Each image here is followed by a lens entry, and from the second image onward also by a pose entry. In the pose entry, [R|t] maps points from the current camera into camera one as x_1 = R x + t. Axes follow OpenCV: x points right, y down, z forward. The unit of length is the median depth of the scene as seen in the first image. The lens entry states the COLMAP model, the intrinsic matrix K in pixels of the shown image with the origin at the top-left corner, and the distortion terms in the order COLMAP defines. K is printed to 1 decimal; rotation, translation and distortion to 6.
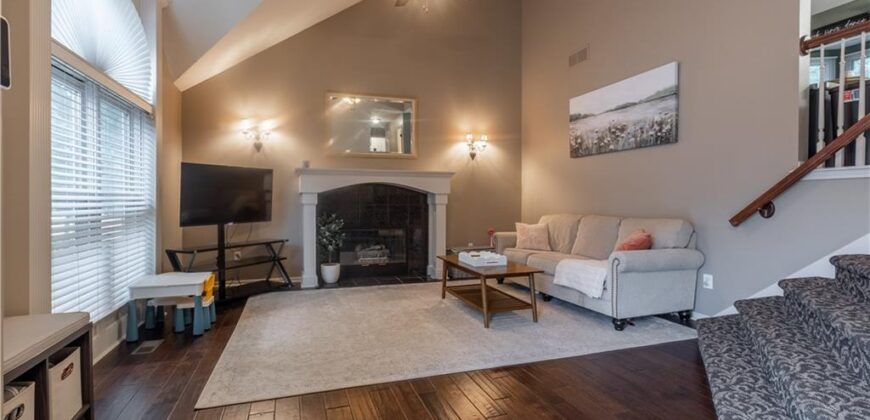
lens RADIAL K [[395.0, 0, 431.6], [0, 395.0, 206.4], [0, 0, 1]] dist [-0.002442, -0.000082]
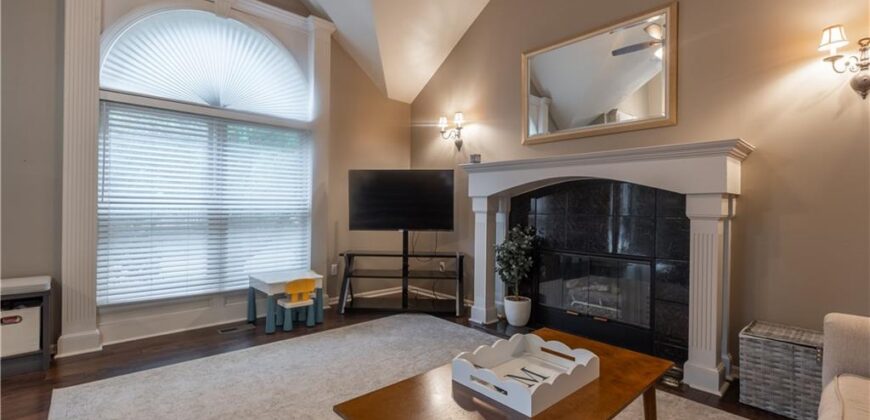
lens RADIAL K [[395.0, 0, 431.6], [0, 395.0, 206.4], [0, 0, 1]] dist [-0.002442, -0.000082]
pose [[0.393810, 0.006001, -0.919172, 0.350427], [-0.021719, 0.999760, -0.002778, -0.011984], [0.918935, 0.021058, 0.393846, 0.628707]]
